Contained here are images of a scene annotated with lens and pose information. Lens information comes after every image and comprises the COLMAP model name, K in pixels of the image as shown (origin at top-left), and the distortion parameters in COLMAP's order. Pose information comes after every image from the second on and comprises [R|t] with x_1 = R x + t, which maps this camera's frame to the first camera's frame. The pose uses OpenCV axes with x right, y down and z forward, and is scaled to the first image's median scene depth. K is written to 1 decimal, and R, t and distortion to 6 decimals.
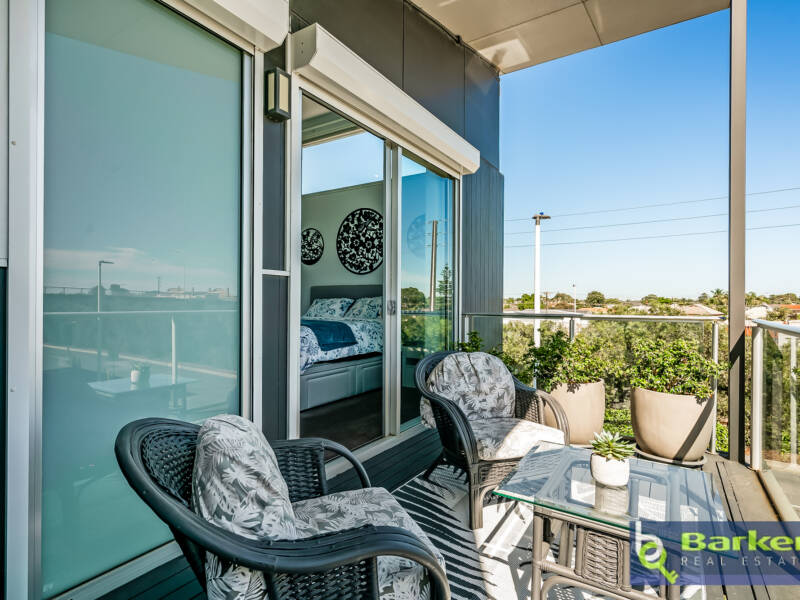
lens RADIAL K [[429.7, 0, 398.3], [0, 429.7, 303.3], [0, 0, 1]] dist [-0.020259, -0.001126]
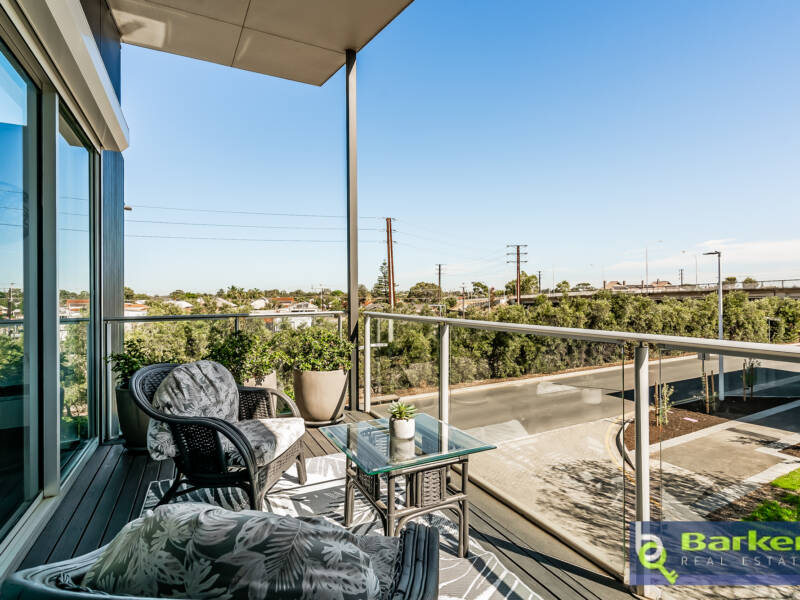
lens RADIAL K [[405.6, 0, 394.6], [0, 405.6, 294.6], [0, 0, 1]] dist [-0.013525, 0.004522]
pose [[0.518848, -0.012763, 0.854771, -0.202726], [0.021006, 0.999777, 0.002178, -0.013407], [-0.854608, 0.016825, 0.519001, 0.109954]]
